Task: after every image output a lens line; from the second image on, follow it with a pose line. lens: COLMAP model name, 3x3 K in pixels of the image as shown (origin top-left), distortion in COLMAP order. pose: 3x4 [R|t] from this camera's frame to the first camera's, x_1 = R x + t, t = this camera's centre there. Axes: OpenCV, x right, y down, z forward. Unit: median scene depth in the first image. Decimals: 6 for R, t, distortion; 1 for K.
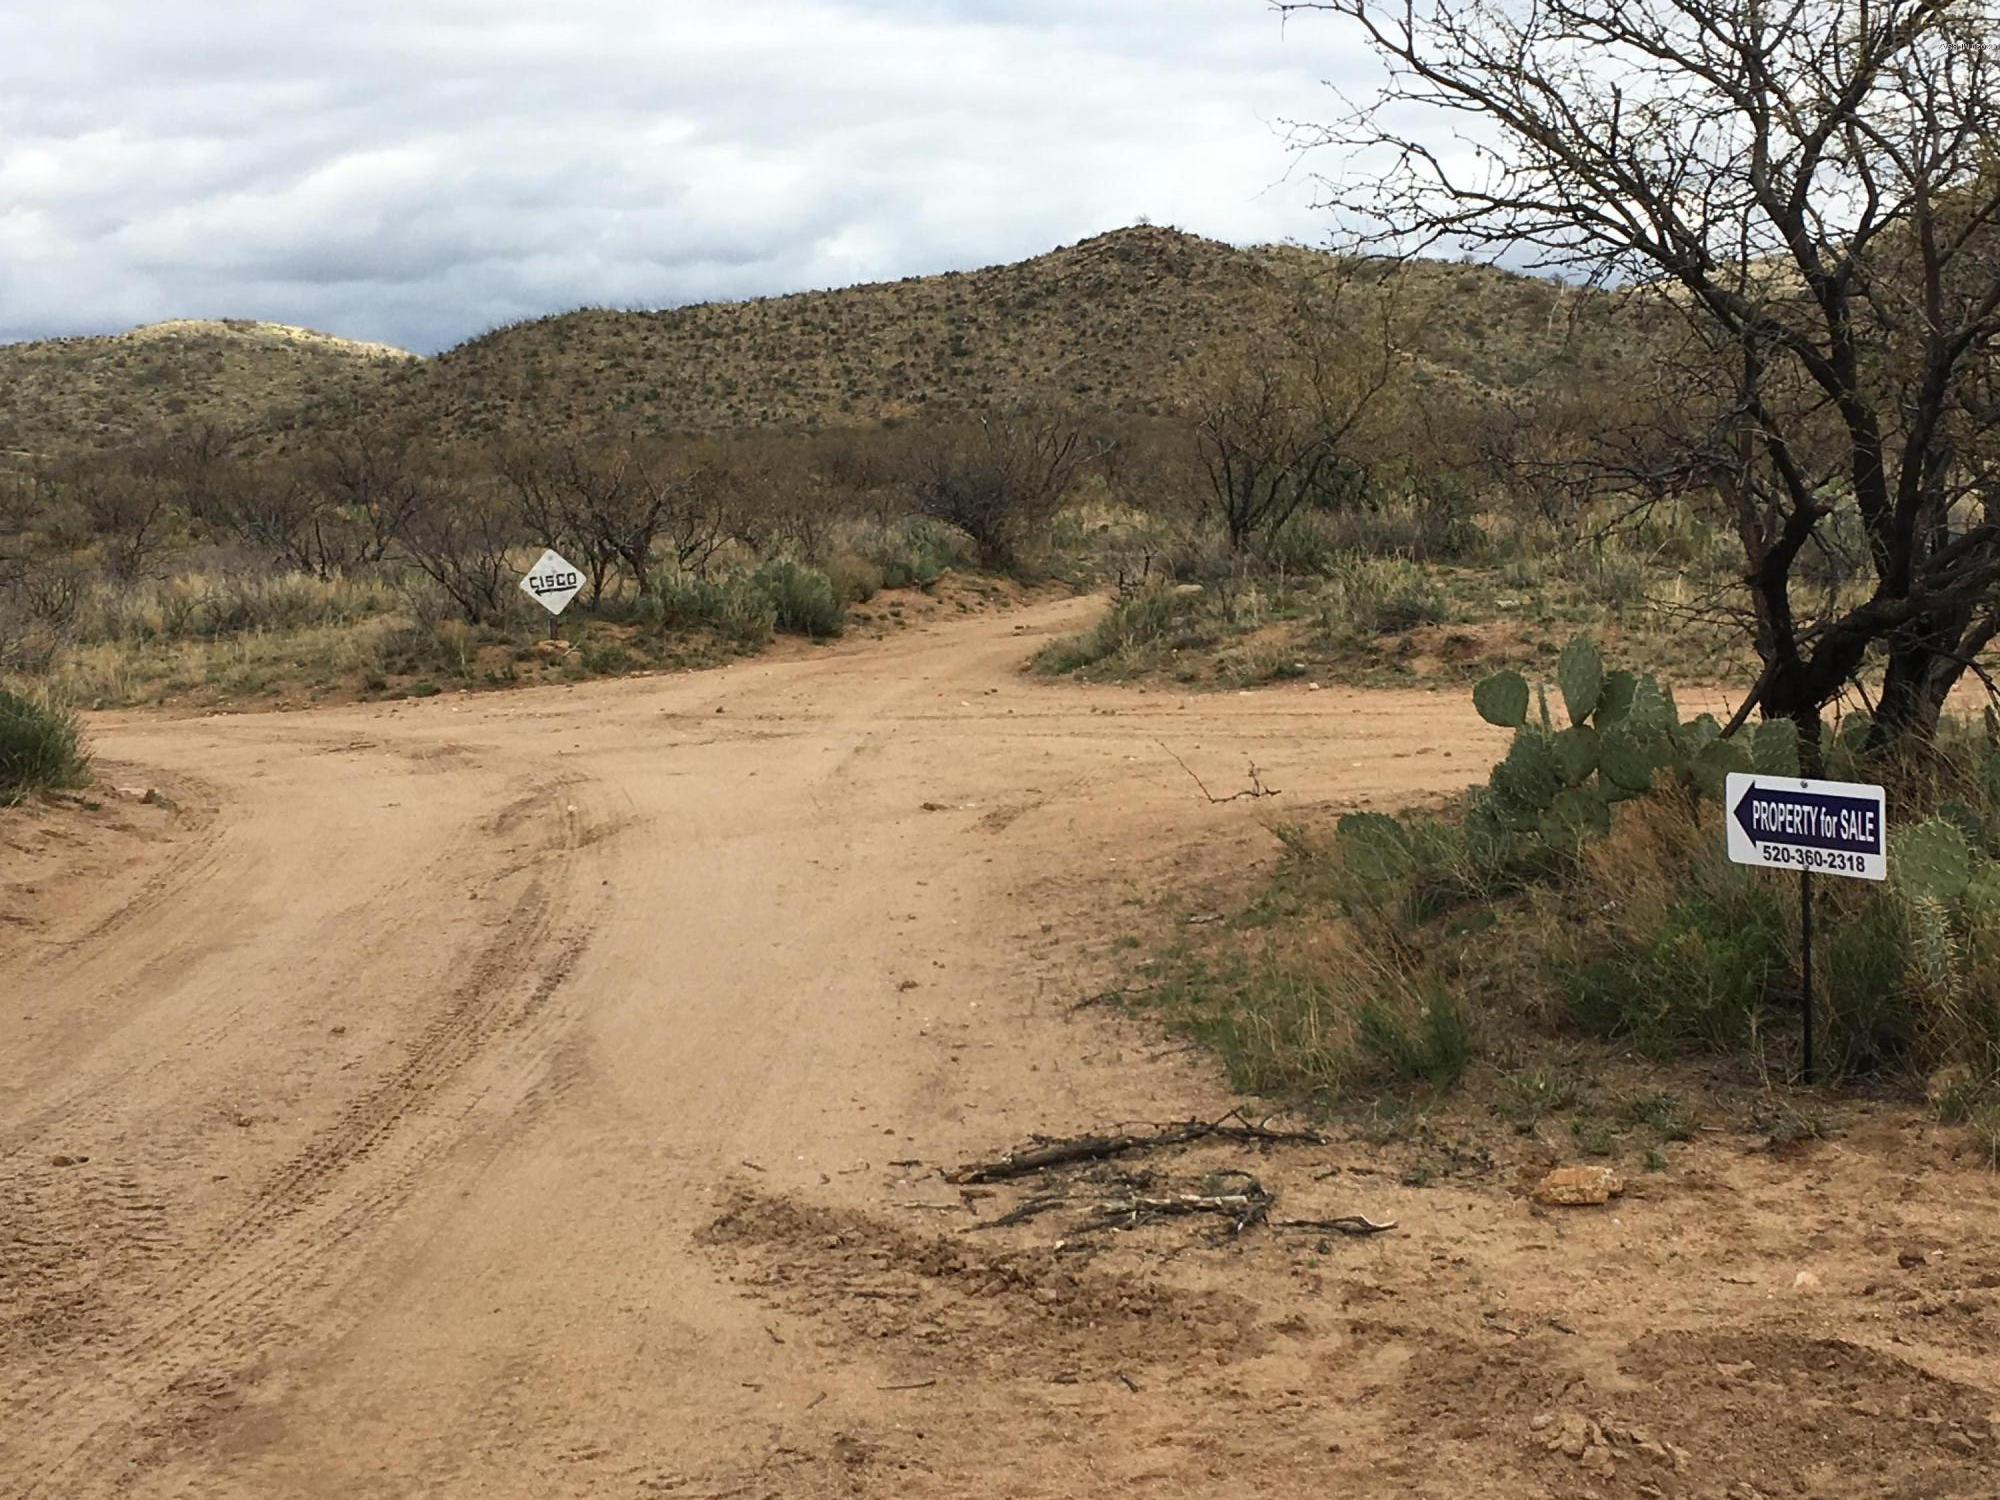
lens RADIAL K [[3134.4, 0, 1001.9], [0, 3134.4, 740.7], [0, 0, 1]] dist [0.068841, 0.000000]
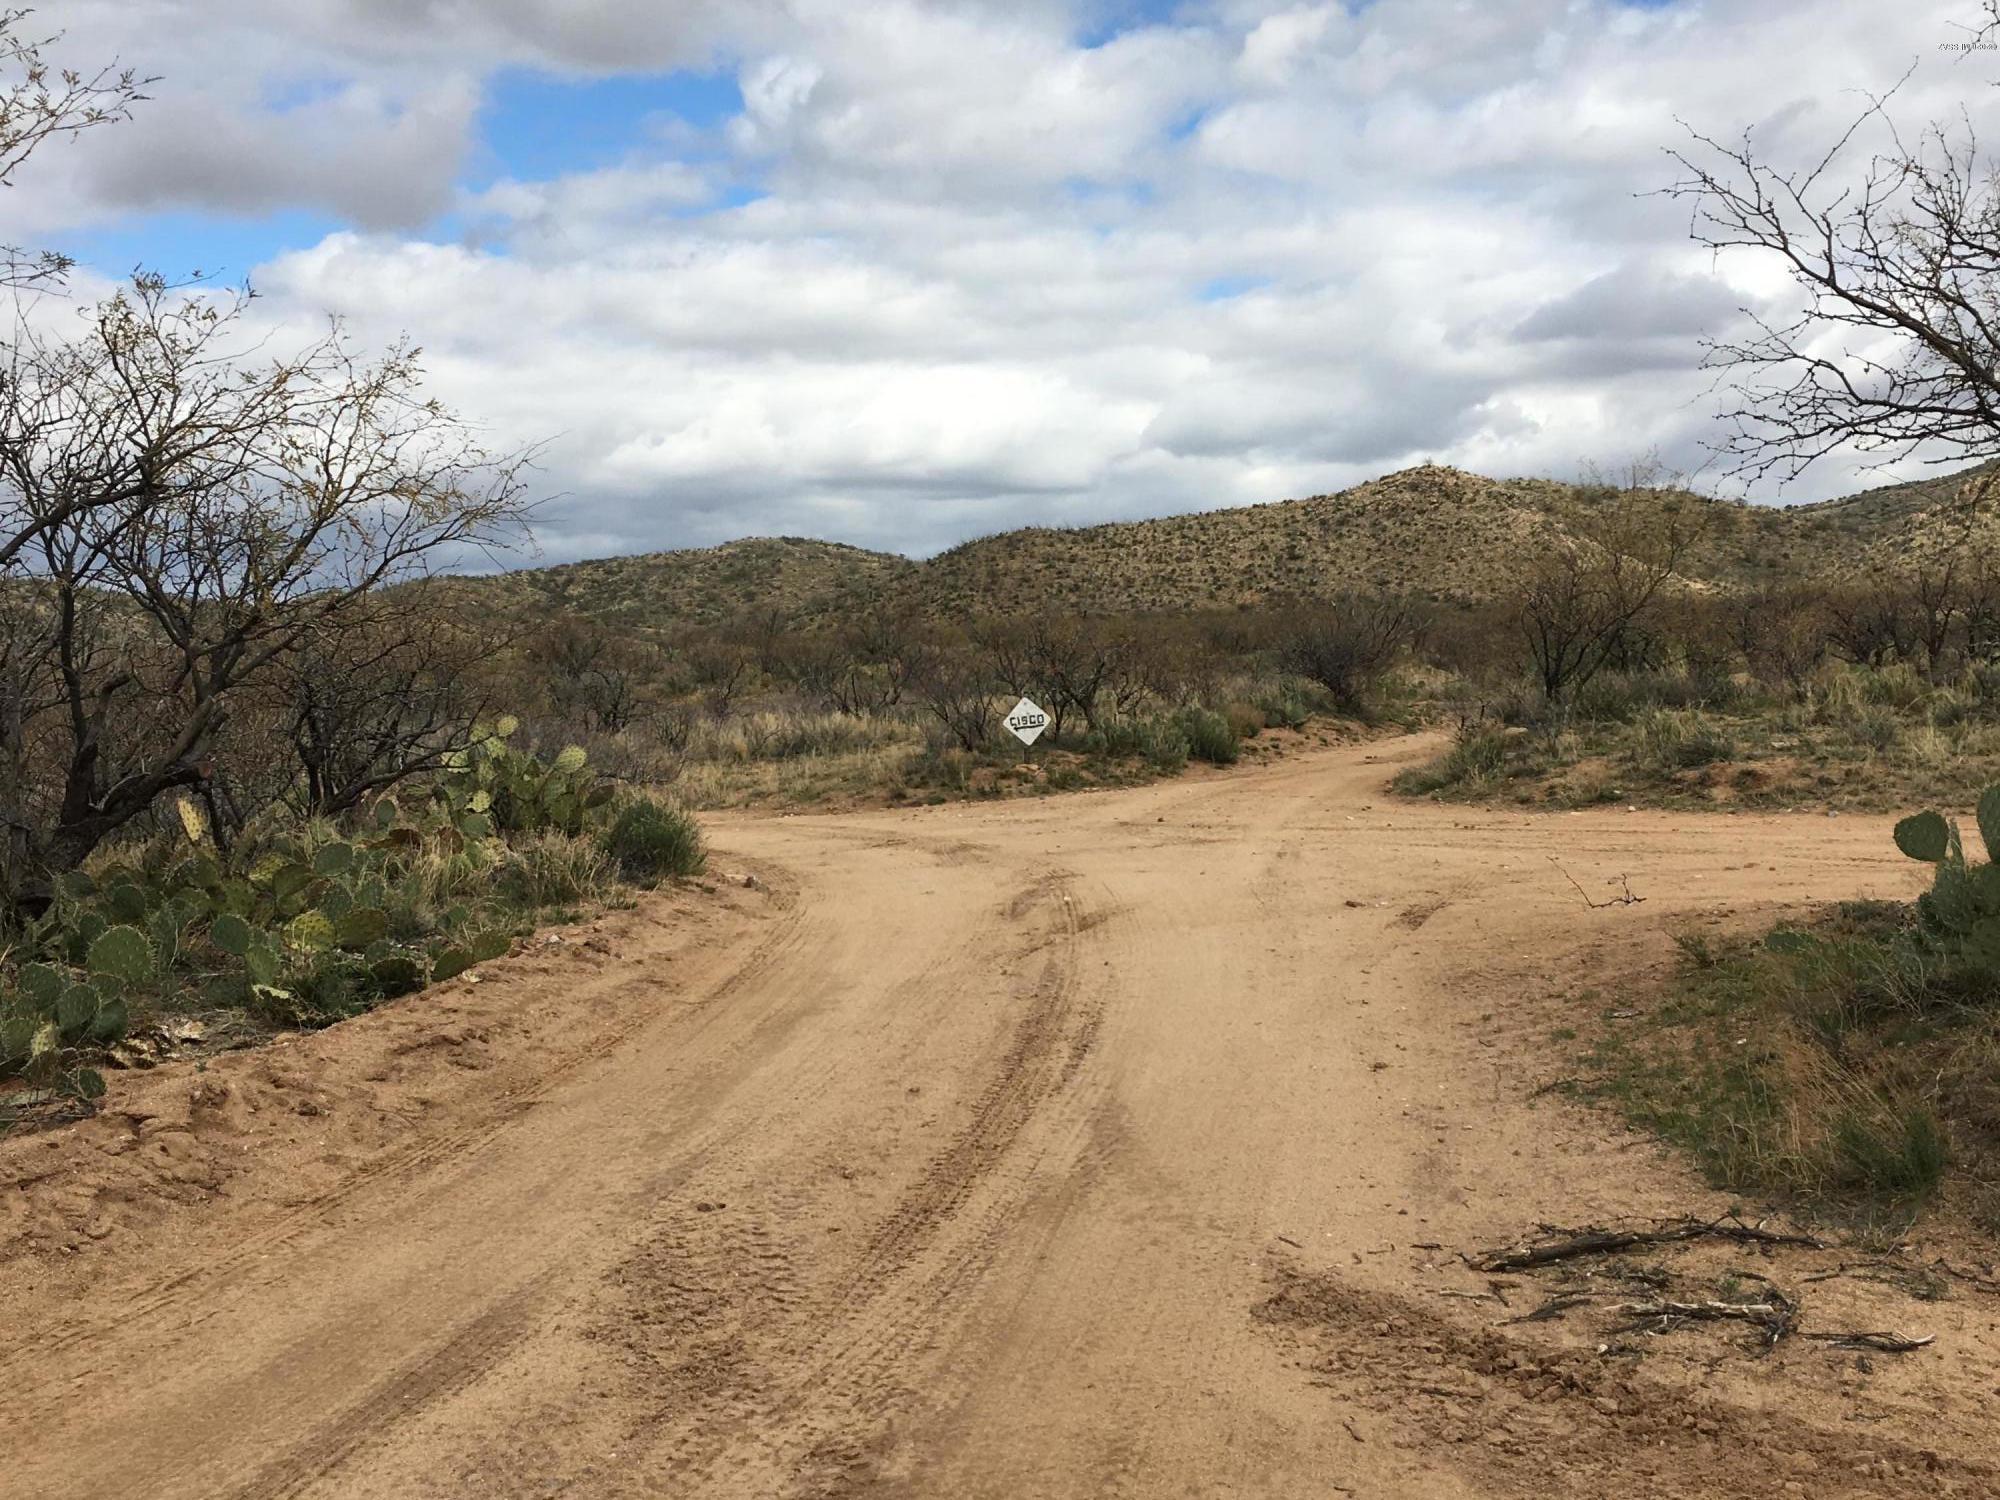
lens RADIAL K [[2225.5, 0, 998.2], [0, 2225.5, 758.4], [0, 0, 1]] dist [0.068416, 0.000000]
pose [[0.989689, 0.010072, -0.142878, -0.047536], [-0.014830, 0.999369, -0.032275, -0.008530], [0.142463, 0.034061, 0.989214, 0.118954]]
